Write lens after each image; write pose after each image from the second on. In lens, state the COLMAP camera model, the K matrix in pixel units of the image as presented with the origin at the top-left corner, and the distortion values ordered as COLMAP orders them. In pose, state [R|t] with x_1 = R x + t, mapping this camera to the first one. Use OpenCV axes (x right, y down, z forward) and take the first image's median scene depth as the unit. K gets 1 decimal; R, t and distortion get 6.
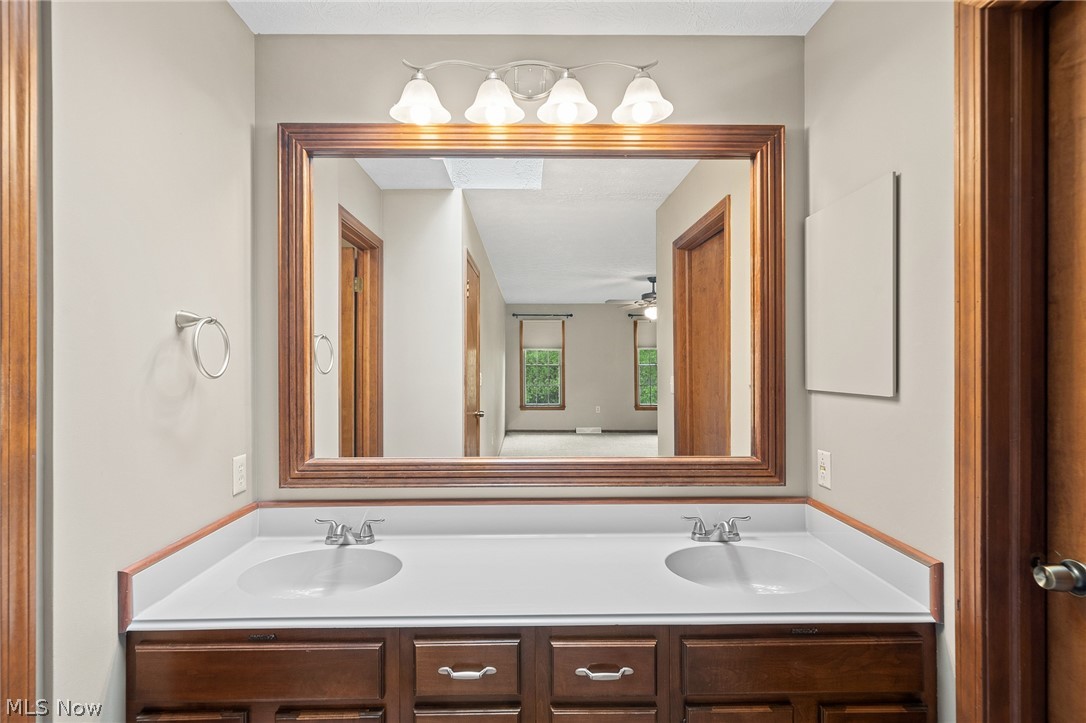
lens RADIAL K [[470.9, 0, 540.4], [0, 470.9, 362.4], [0, 0, 1]] dist [0.004219, -0.000316]
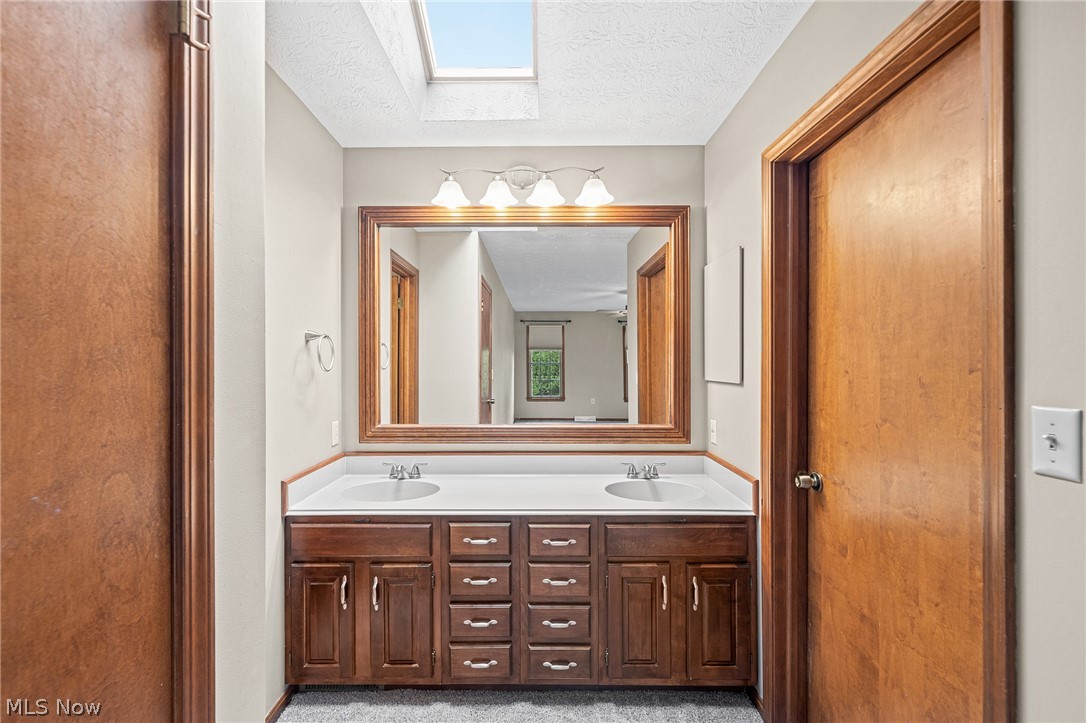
lens RADIAL K [[418.9, 0, 541.4], [0, 418.9, 362.3], [0, 0, 1]] dist [-0.003225, -0.000017]
pose [[0.999884, 0.001774, -0.015095, 0.064782], [-0.001718, 0.999992, 0.003709, -0.003450], [0.015101, -0.003683, 0.999879, -0.373220]]
